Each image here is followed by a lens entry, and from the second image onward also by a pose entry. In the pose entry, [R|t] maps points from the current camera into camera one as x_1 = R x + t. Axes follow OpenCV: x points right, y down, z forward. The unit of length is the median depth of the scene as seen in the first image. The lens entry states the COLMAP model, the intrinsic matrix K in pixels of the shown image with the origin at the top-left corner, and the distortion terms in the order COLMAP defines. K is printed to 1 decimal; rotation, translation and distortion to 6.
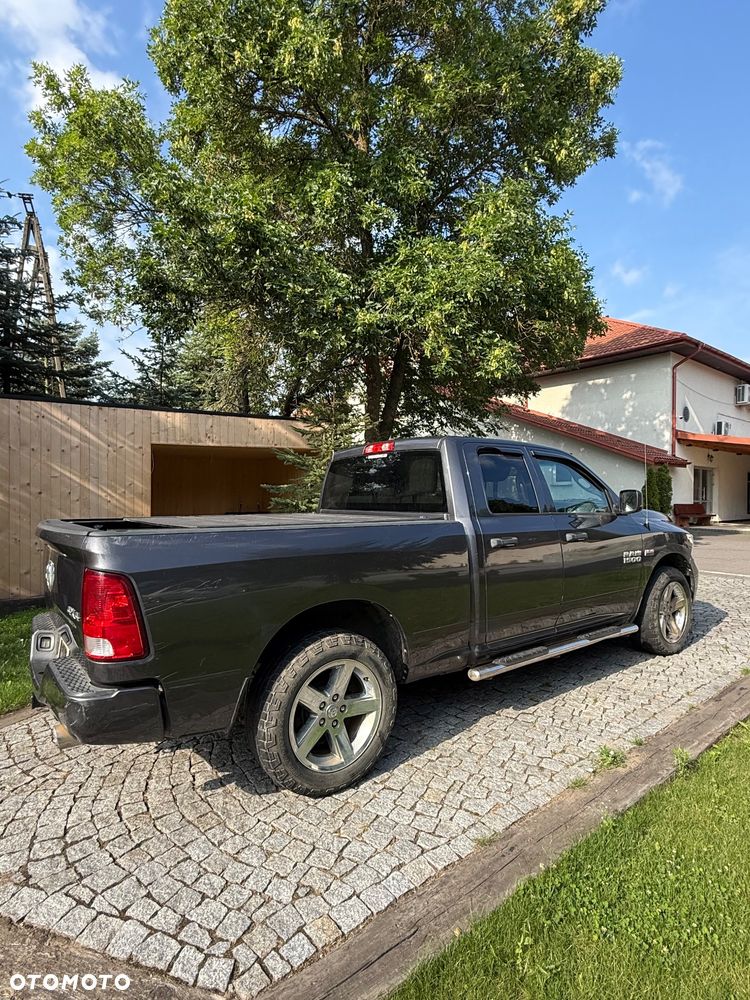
lens RADIAL K [[531.8, 0, 373.3], [0, 531.8, 496.4], [0, 0, 1]] dist [-0.004811, 0.002931]
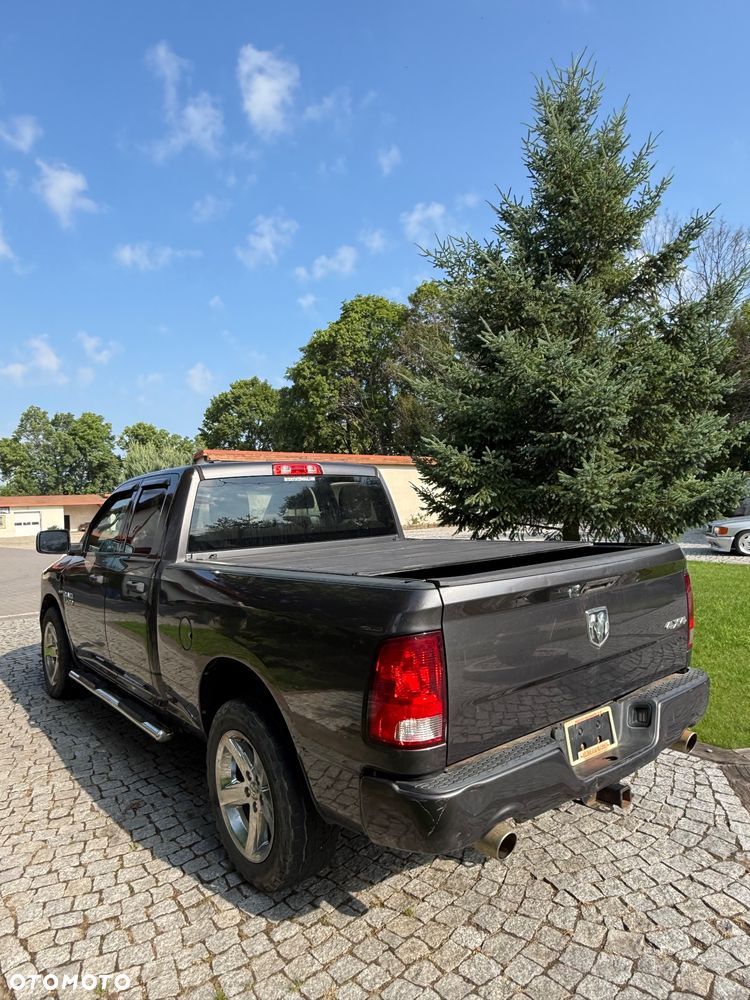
lens RADIAL K [[642.3, 0, 378.3], [0, 642.3, 505.1], [0, 0, 1]] dist [-0.015633, 0.014813]
pose [[-0.035943, 0.007700, 0.999324, -0.564200], [0.042071, 0.999095, -0.006186, -0.011918], [-0.998468, 0.041821, -0.036234, 0.503430]]
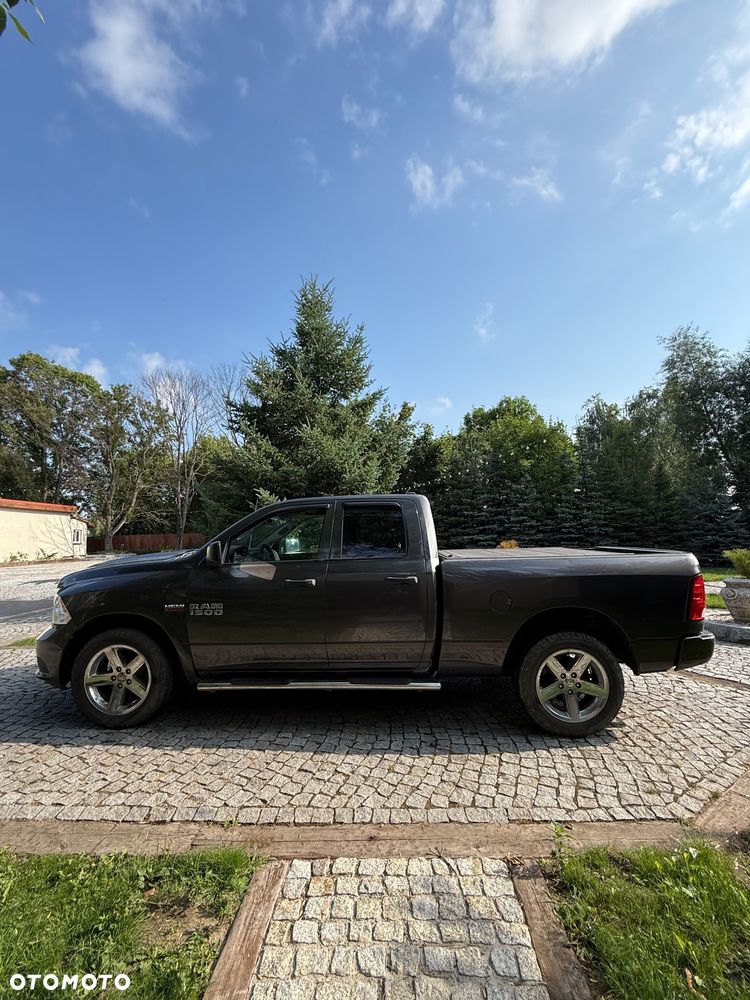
lens RADIAL K [[434.3, 0, 376.1], [0, 434.3, 502.5], [0, 0, 1]] dist [-0.000209, 0.000637]
pose [[-0.772180, 0.071154, 0.631408, -0.323909], [0.025466, 0.996377, -0.081139, -0.003675], [-0.634894, -0.046574, -0.771195, 1.058449]]
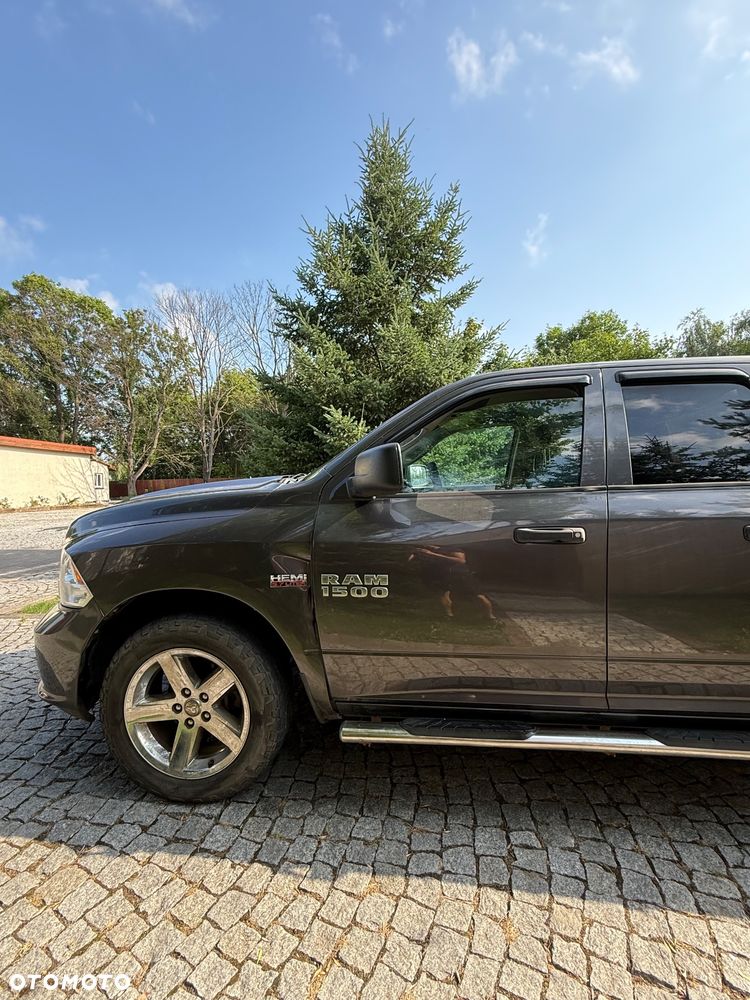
lens RADIAL K [[469.7, 0, 379.8], [0, 469.7, 501.3], [0, 0, 1]] dist [0.001542, -0.000462]
pose [[-0.730735, -0.007469, 0.682620, -0.058402], [0.019067, 0.999327, 0.031346, 0.016123], [-0.682395, 0.035921, -0.730101, 0.979494]]
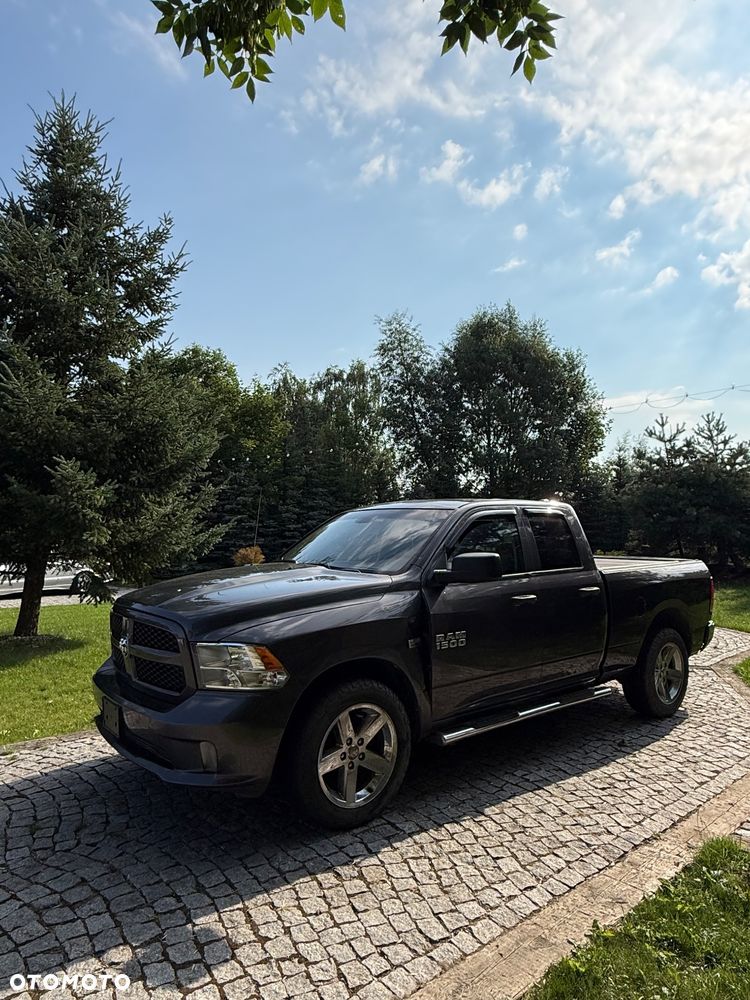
lens RADIAL K [[624.6, 0, 371.5], [0, 624.6, 502.3], [0, 0, 1]] dist [-0.001648, 0.000859]
pose [[-0.999373, 0.011534, -0.033484, 0.203177], [0.013154, 0.998733, -0.048578, -0.022696], [0.032881, -0.048988, -0.998258, 1.335060]]
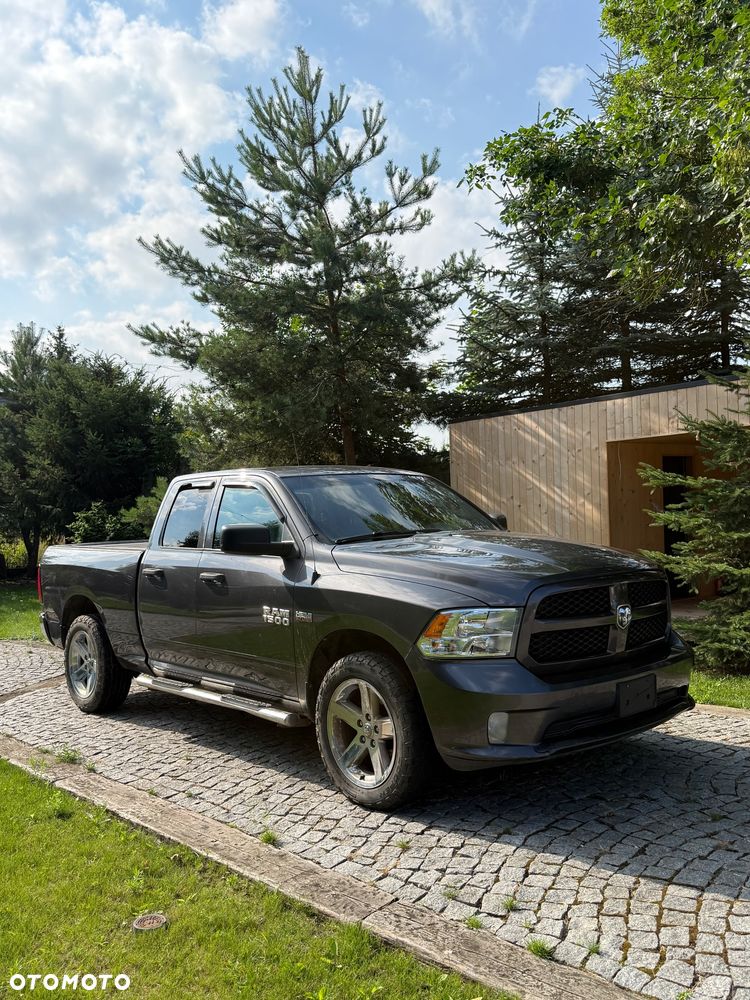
lens RADIAL K [[853.9, 0, 372.8], [0, 853.9, 499.2], [0, 0, 1]] dist [0.101420, -0.135507]
pose [[0.073611, -0.009286, -0.997244, 0.962079], [0.031422, 0.999482, -0.006987, -0.017167], [0.996792, -0.030821, 0.073865, 0.619775]]
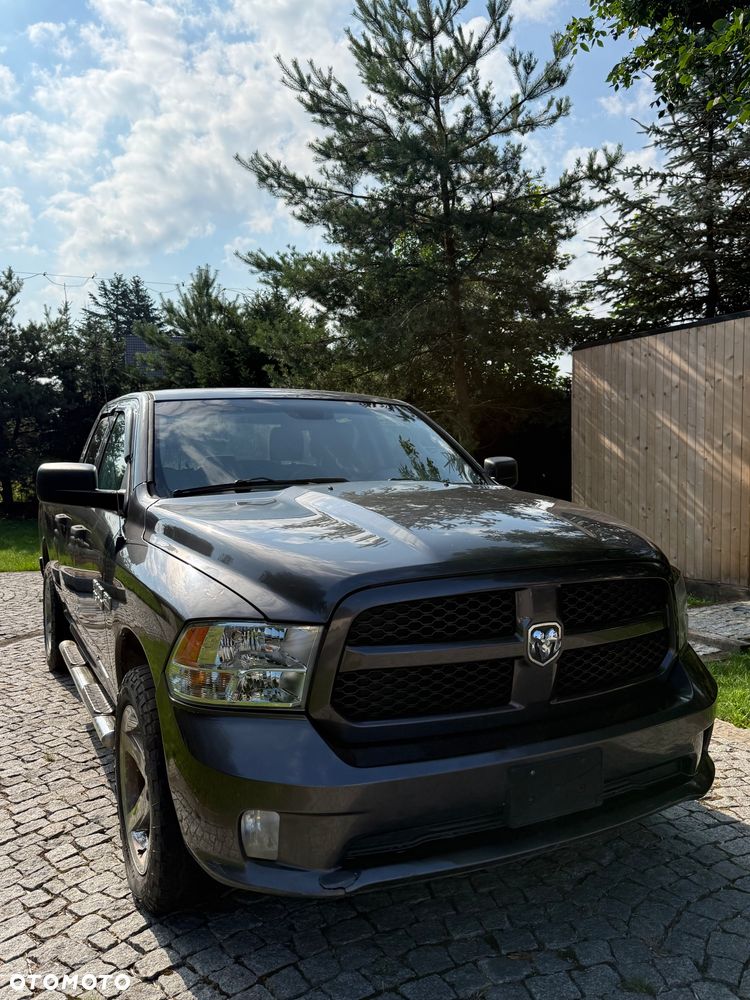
lens RADIAL K [[803.6, 0, 375.4], [0, 803.6, 496.7], [0, 0, 1]] dist [0.025425, -0.035403]
pose [[-0.180240, 0.060519, -0.981759, 0.695788], [0.012984, 0.998165, 0.059146, -0.011324], [0.983537, -0.002086, -0.180695, 0.825008]]
